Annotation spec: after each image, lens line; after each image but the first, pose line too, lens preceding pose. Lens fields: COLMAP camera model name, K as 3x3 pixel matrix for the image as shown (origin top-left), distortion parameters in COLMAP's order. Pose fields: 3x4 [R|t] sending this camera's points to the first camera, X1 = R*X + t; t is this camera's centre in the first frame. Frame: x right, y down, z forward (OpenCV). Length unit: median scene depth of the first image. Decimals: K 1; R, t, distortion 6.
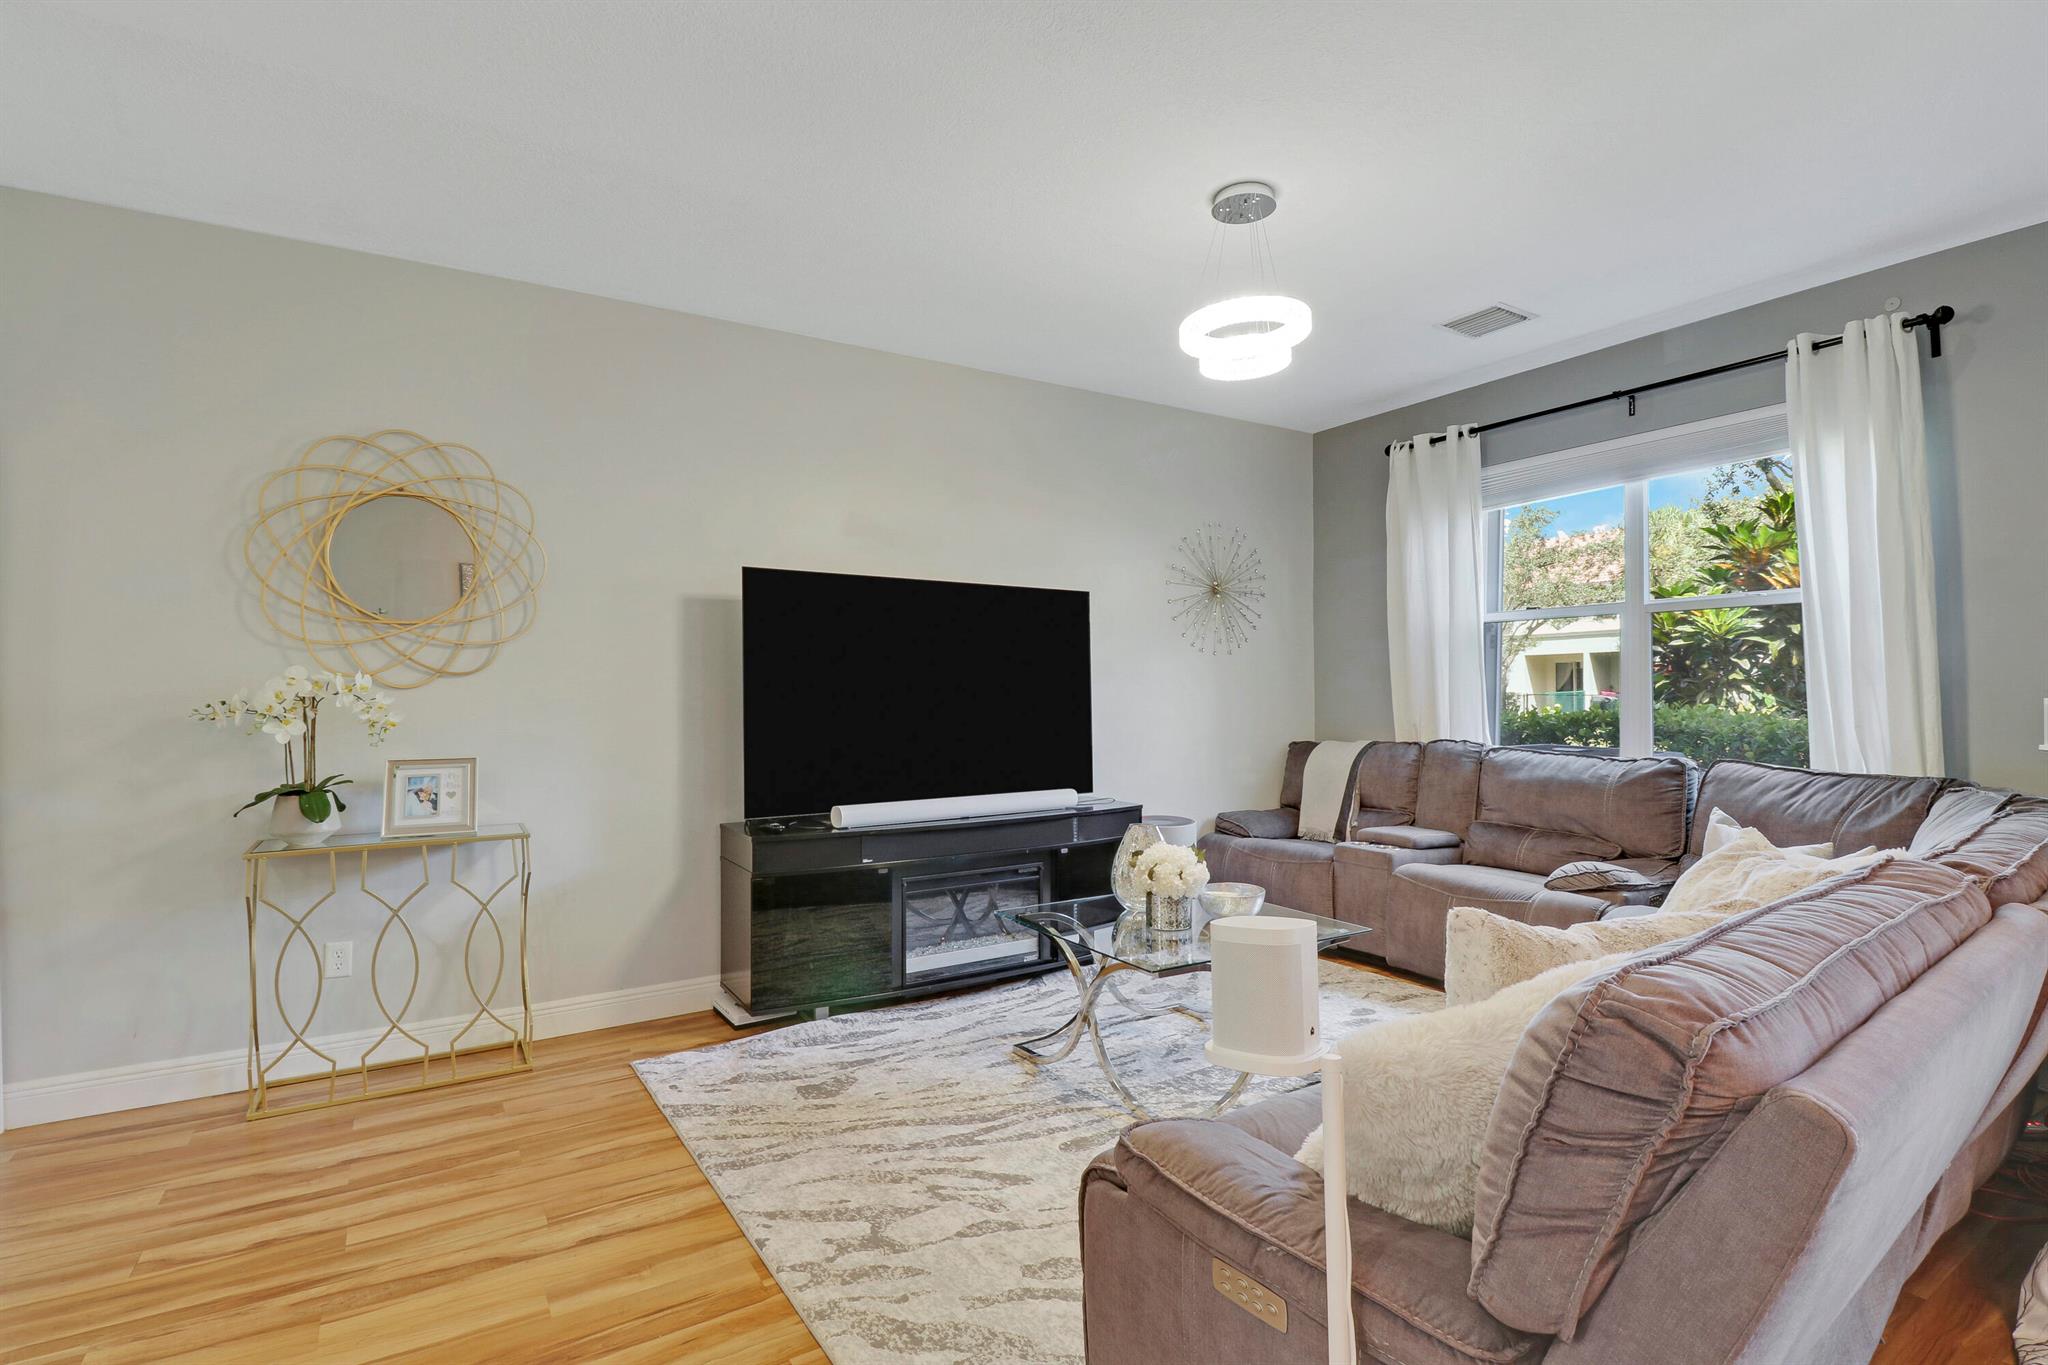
lens RADIAL K [[976.8, 0, 1022.5], [0, 976.8, 693.6], [0, 0, 1]] dist [-0.001098, -0.011932]
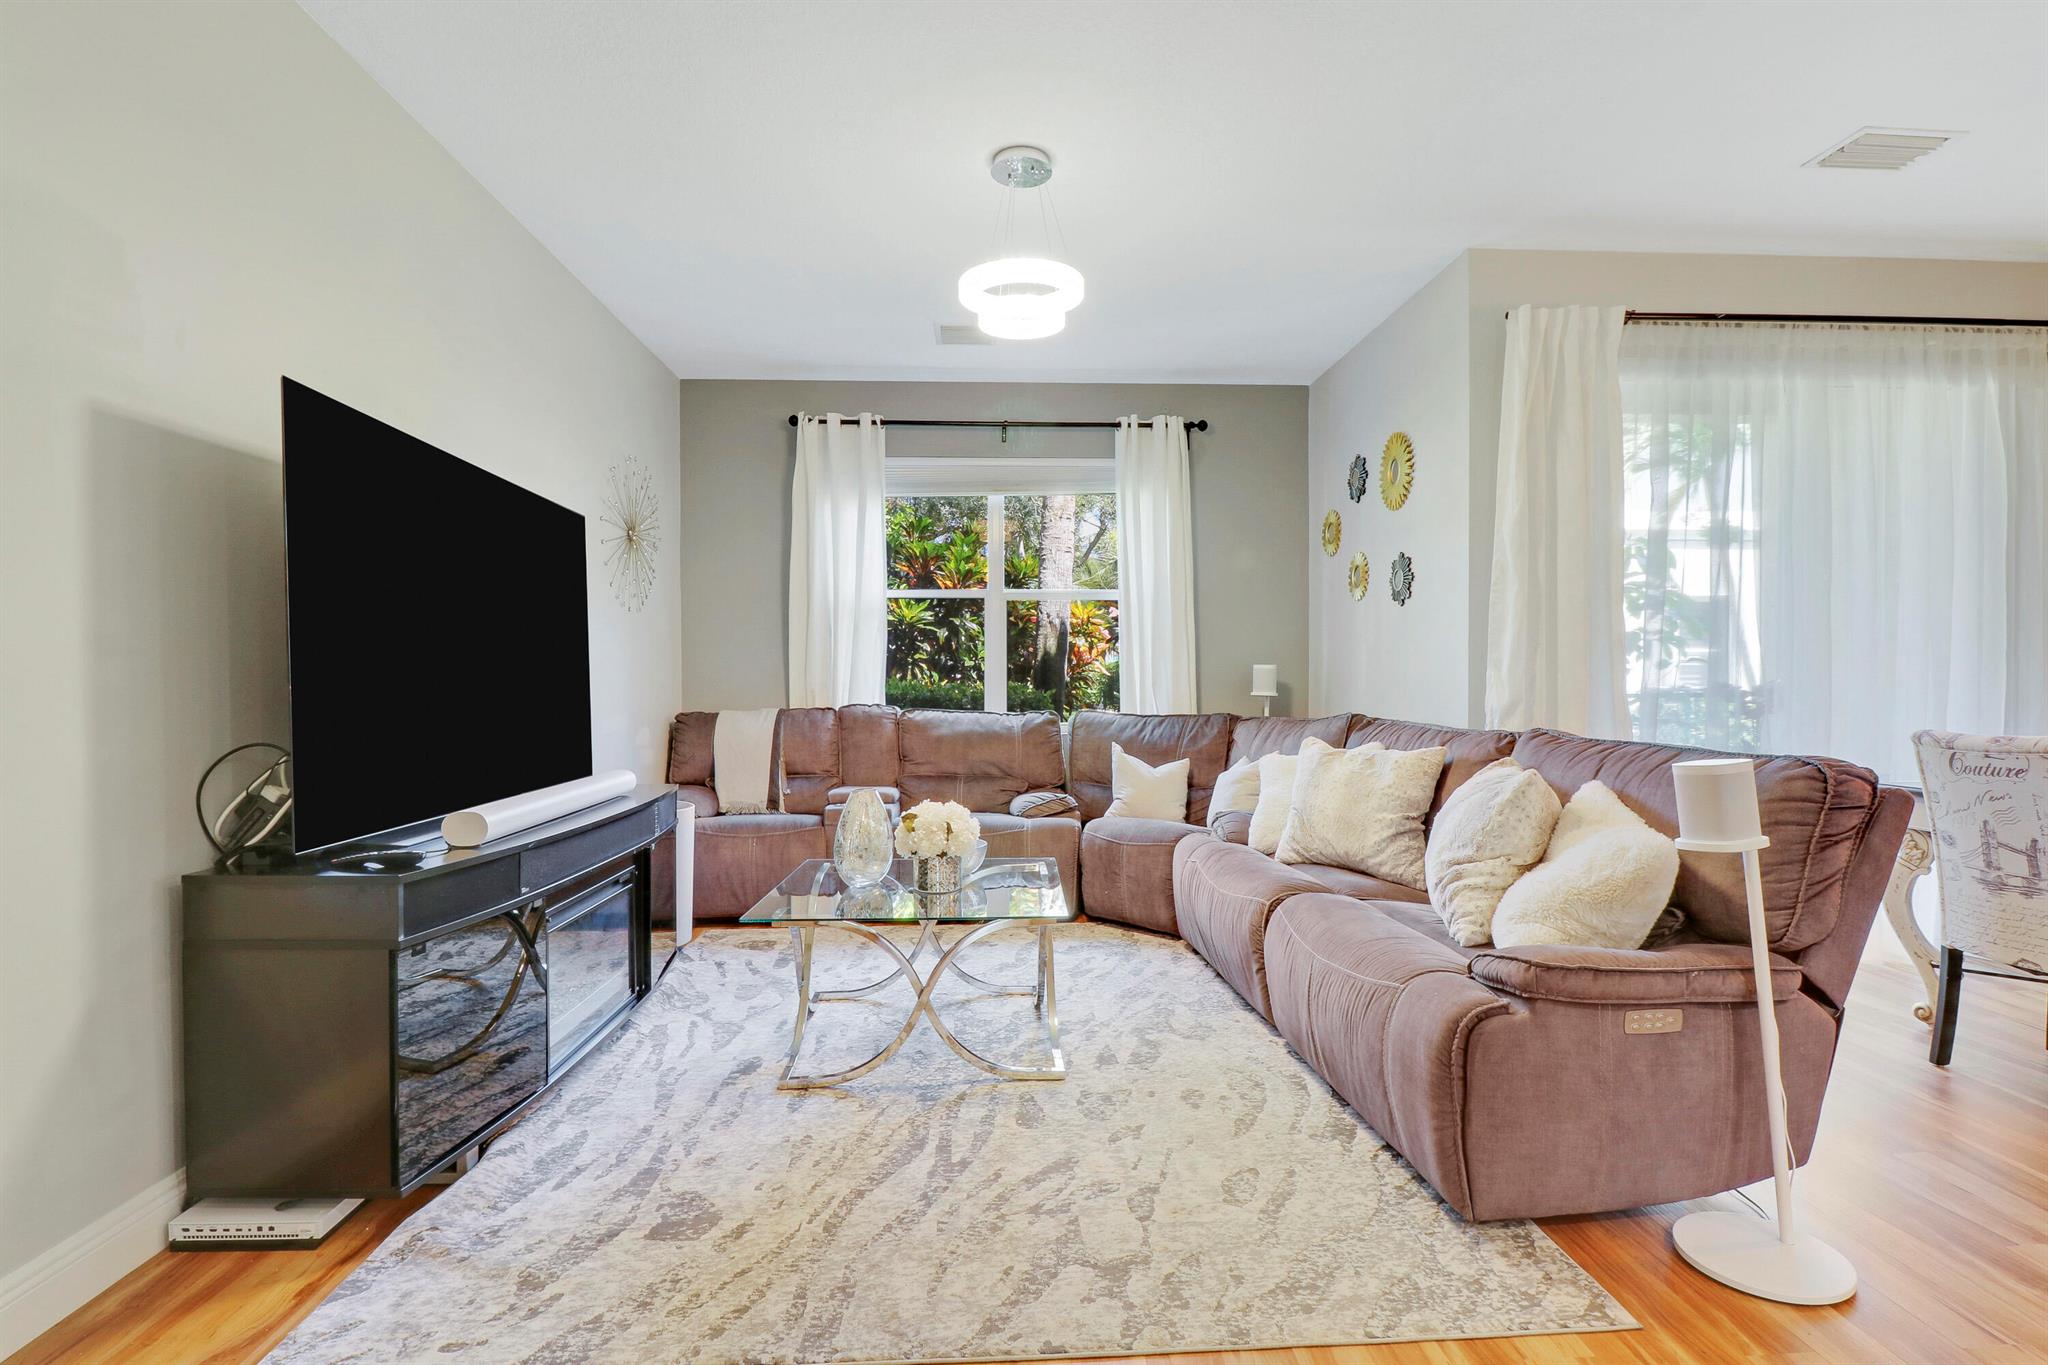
lens RADIAL K [[1001.7, 0, 1023.9], [0, 1001.7, 683.3], [0, 0, 1]] dist [-0.005995, -0.009083]
pose [[0.498059, 0.002535, 0.867140, -0.562696], [0.001712, 0.999991, -0.003907, 0.037766], [-0.867142, 0.003431, 0.498050, 0.386518]]
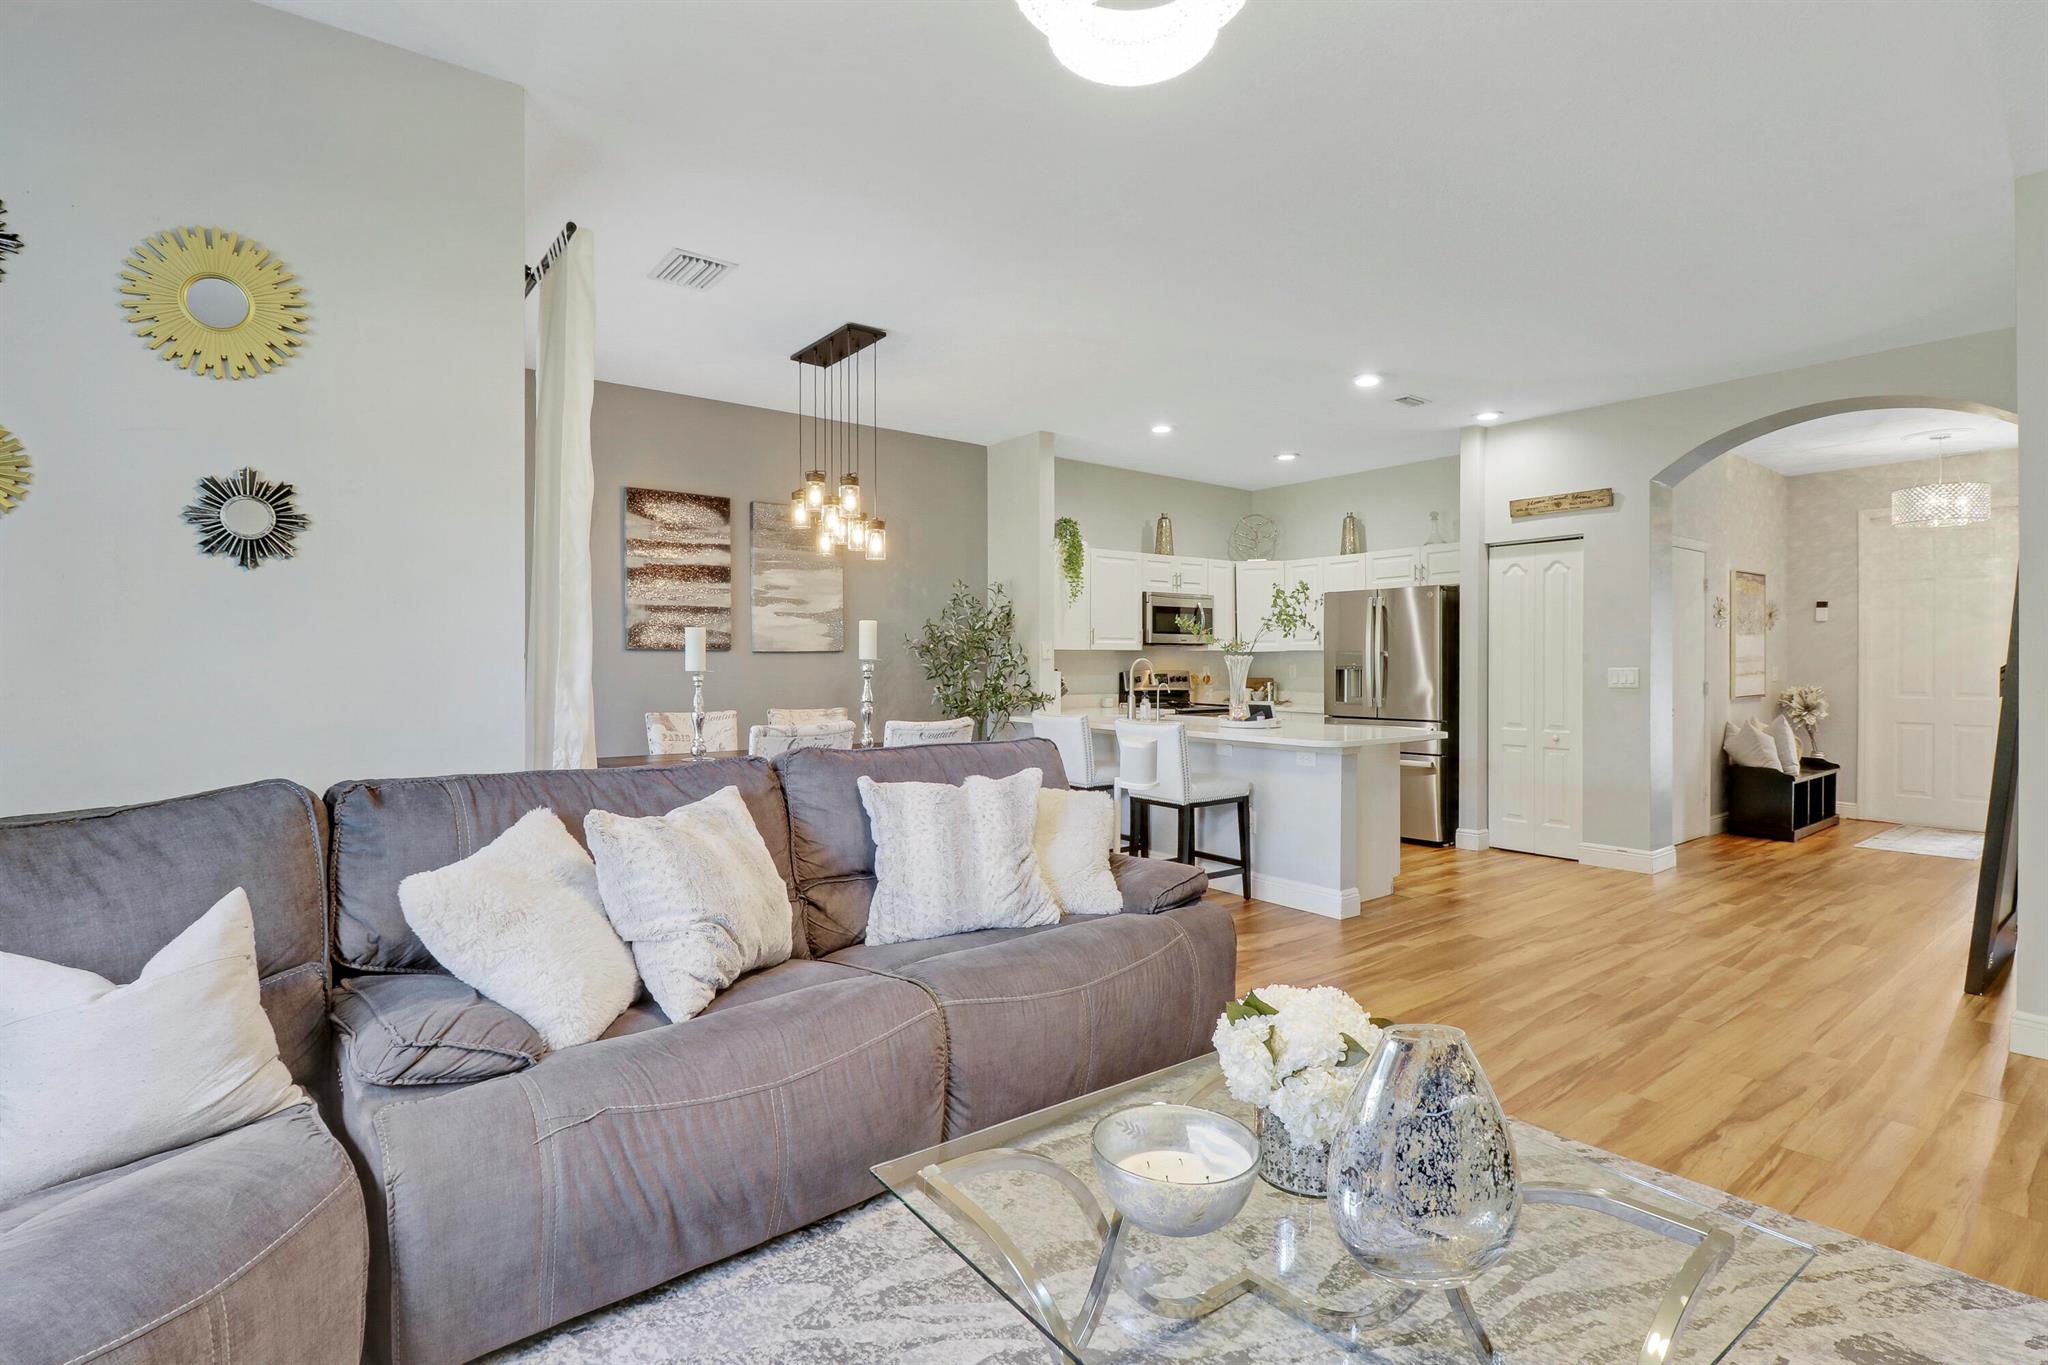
lens RADIAL K [[976.8, 0, 1000.7], [0, 976.8, 683.6], [0, 0, 1]] dist [-0.001098, -0.011932]
pose [[-0.996595, 0.008537, -0.082011, 0.284361], [0.006522, 0.999671, 0.024802, 0.001629], [0.082196, 0.024182, -0.996323, 1.241775]]
